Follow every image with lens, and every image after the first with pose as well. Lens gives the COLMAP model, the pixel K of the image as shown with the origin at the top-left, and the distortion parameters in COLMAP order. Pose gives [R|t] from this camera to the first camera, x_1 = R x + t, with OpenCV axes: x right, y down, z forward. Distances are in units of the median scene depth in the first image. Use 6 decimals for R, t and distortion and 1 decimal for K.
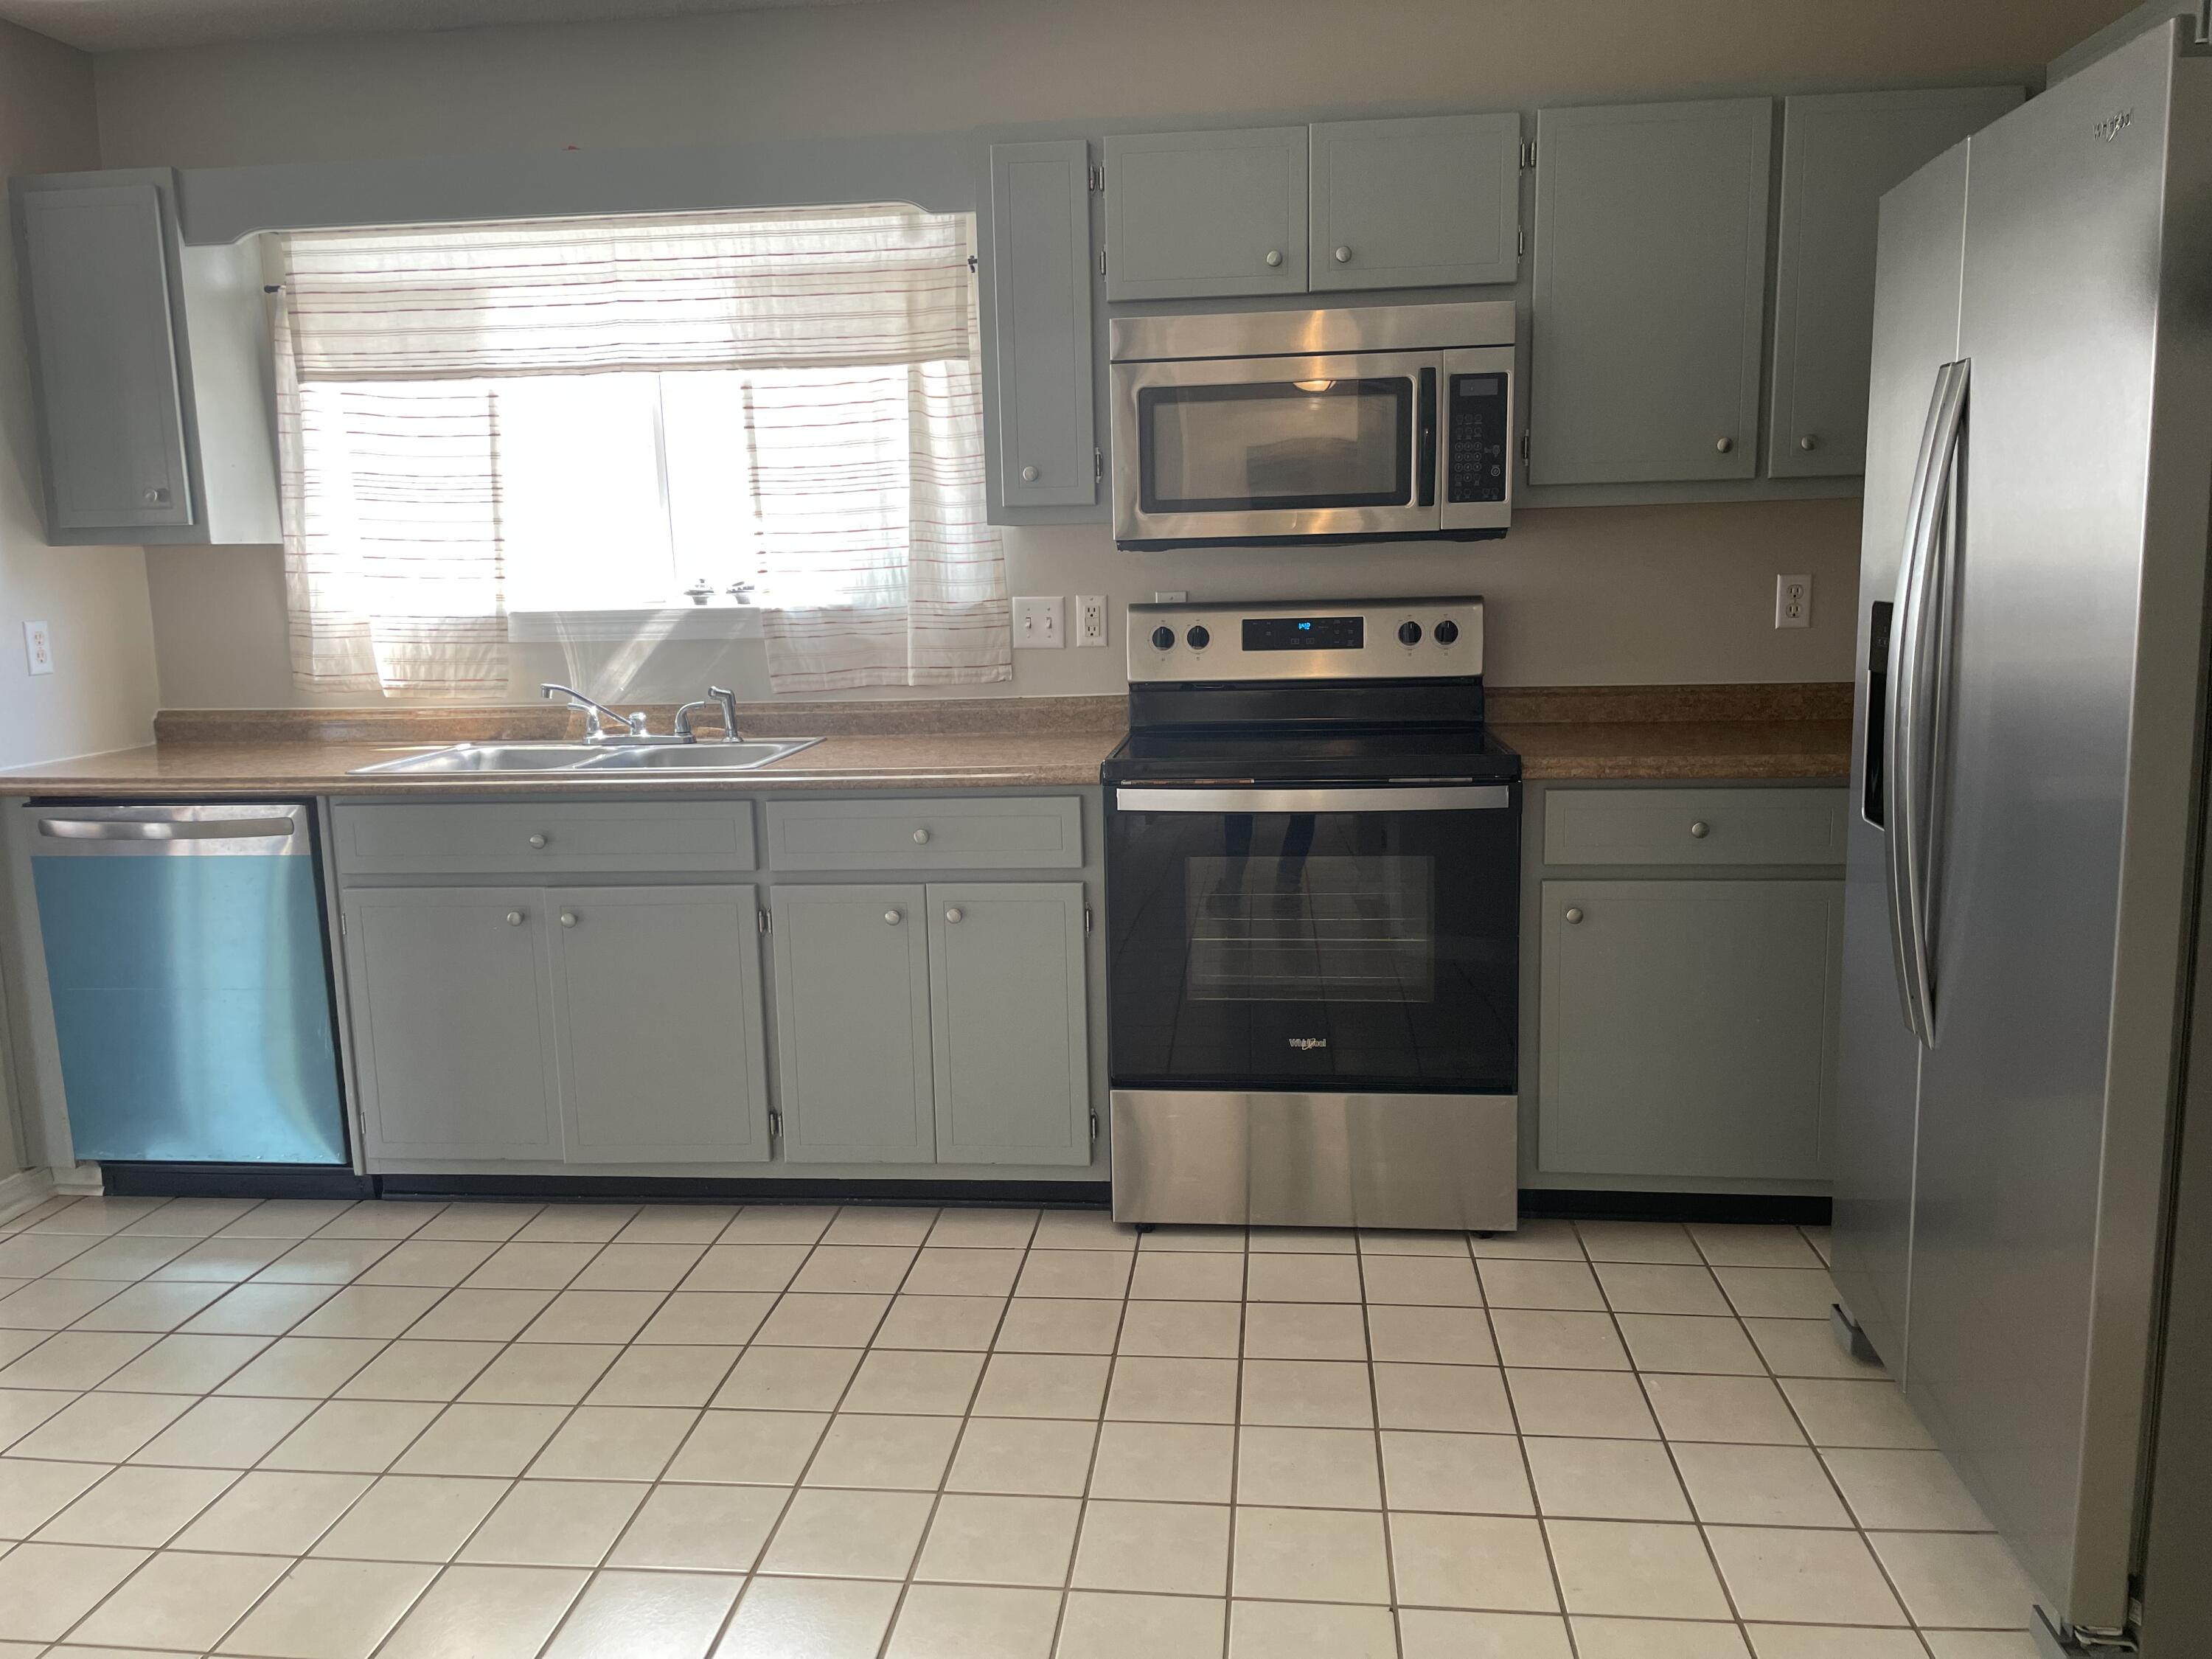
lens RADIAL K [[1666.8, 0, 1107.8], [0, 1666.8, 829.8], [0, 0, 1]] dist [0.072776, -0.100693]
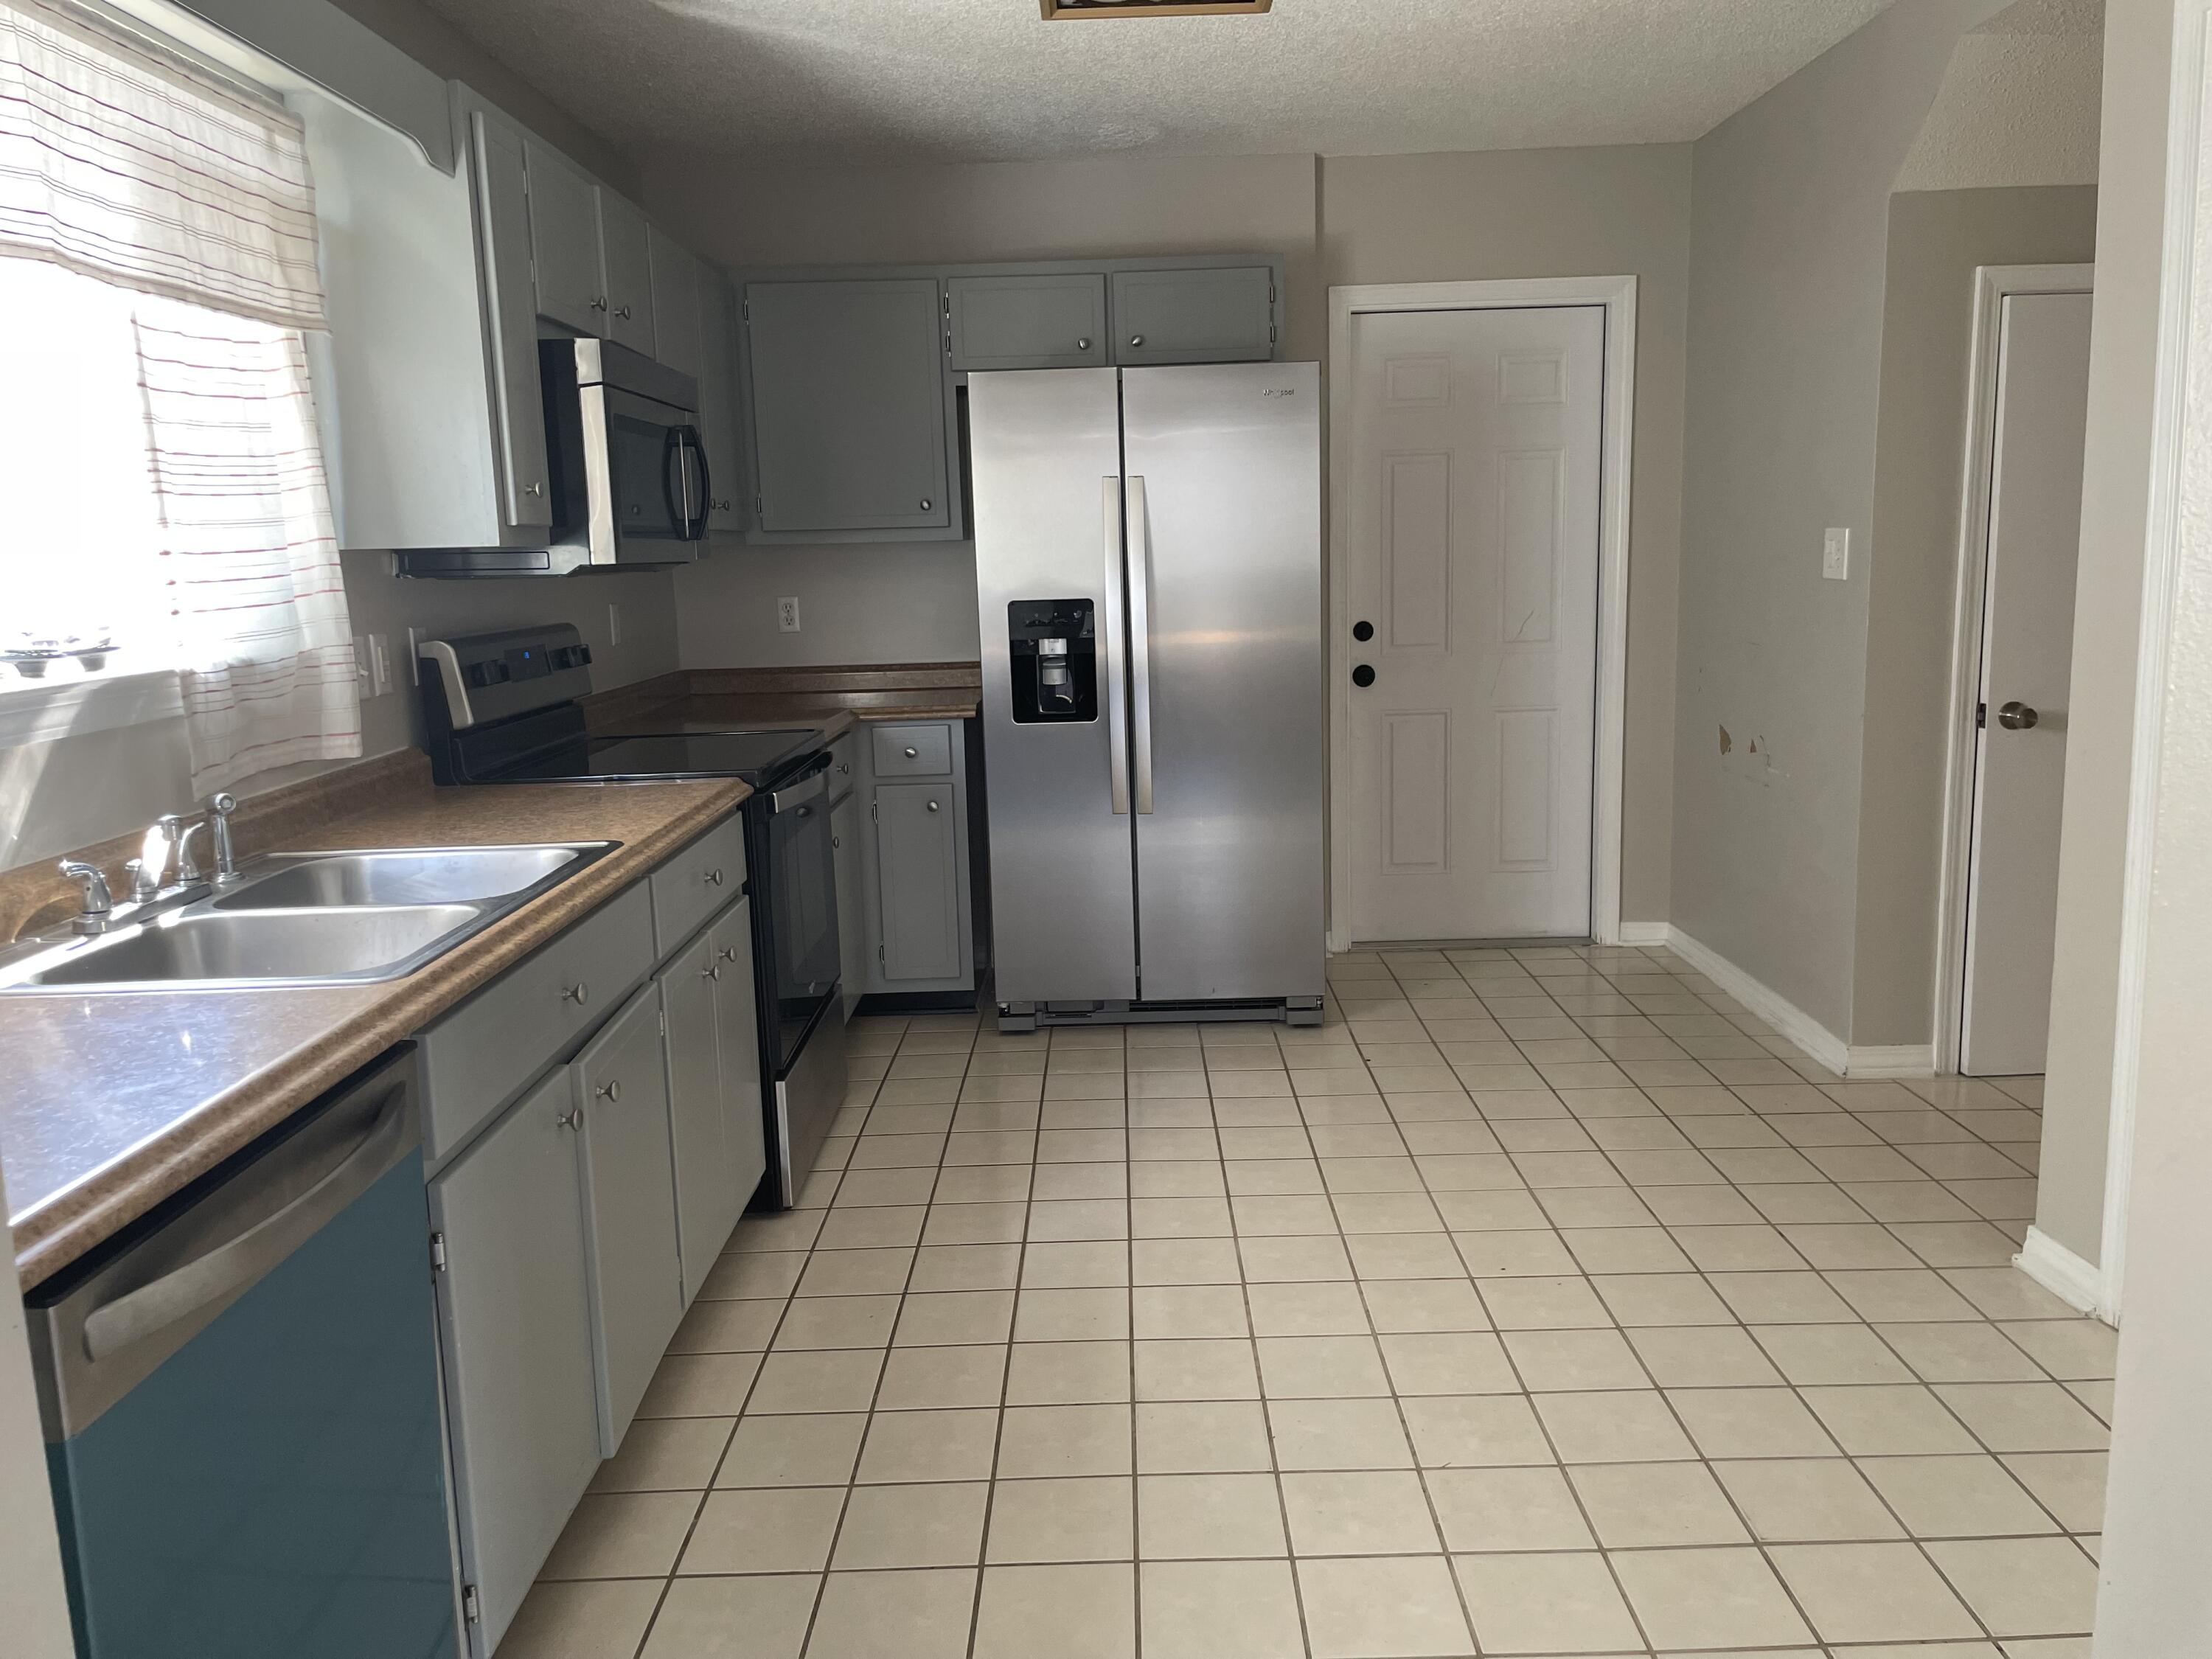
lens RADIAL K [[1666.8, 0, 1109.2], [0, 1666.8, 822.4], [0, 0, 1]] dist [0.072776, -0.100693]
pose [[-0.104823, -0.136895, 0.985024, -0.892859], [0.197075, 0.967978, 0.155499, -0.107683], [-0.974768, 0.210423, -0.074488, 0.724349]]
